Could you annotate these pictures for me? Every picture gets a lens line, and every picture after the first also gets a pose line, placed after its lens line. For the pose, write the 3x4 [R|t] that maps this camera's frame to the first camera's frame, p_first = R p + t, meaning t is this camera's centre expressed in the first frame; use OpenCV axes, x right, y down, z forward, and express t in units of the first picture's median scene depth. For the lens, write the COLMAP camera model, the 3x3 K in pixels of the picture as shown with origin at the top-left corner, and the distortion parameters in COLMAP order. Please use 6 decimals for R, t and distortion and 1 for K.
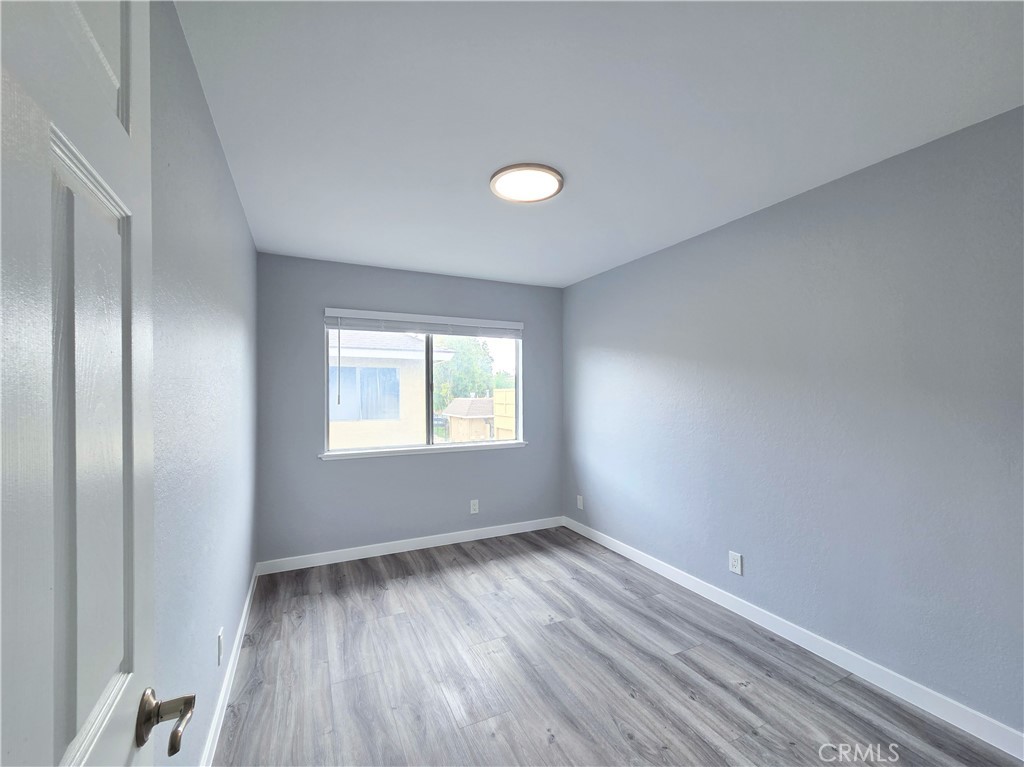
lens RADIAL K [[425.0, 0, 511.3], [0, 425.0, 388.4], [0, 0, 1]] dist [0.003662, 0.000592]
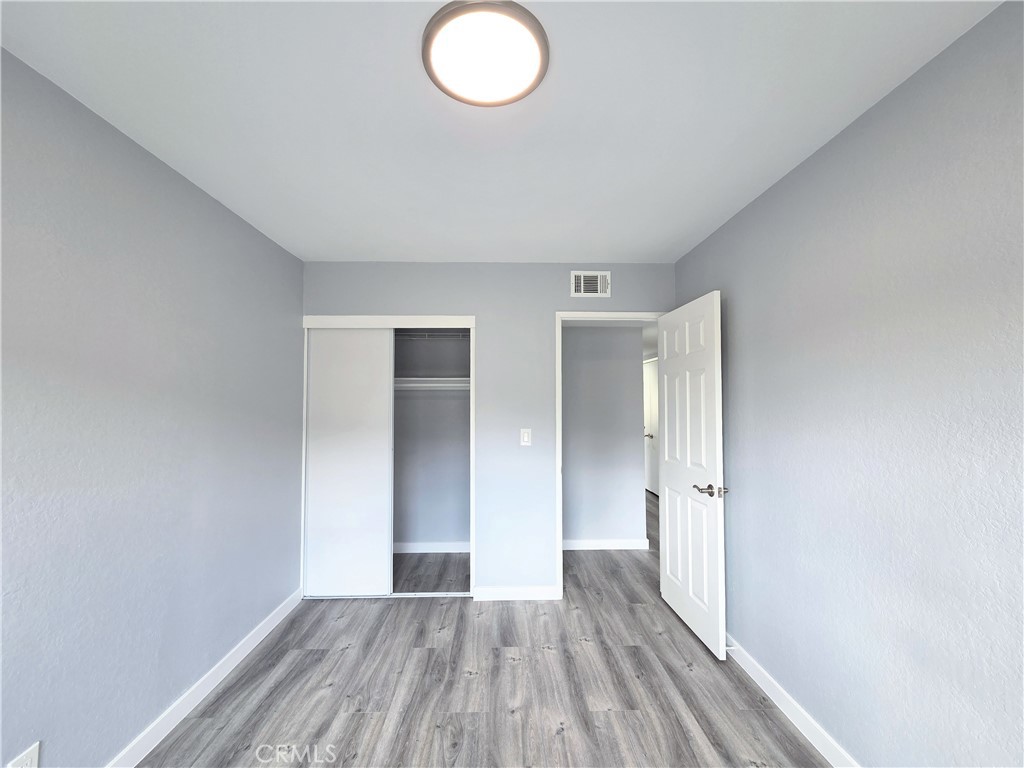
lens RADIAL K [[420.5, 0, 508.0], [0, 420.5, 386.4], [0, 0, 1]] dist [0.002670, 0.001343]
pose [[-0.915313, 0.020854, 0.402203, -0.261664], [0.004107, 0.999090, -0.042455, -0.009110], [-0.402722, -0.037208, -0.914566, 1.866996]]
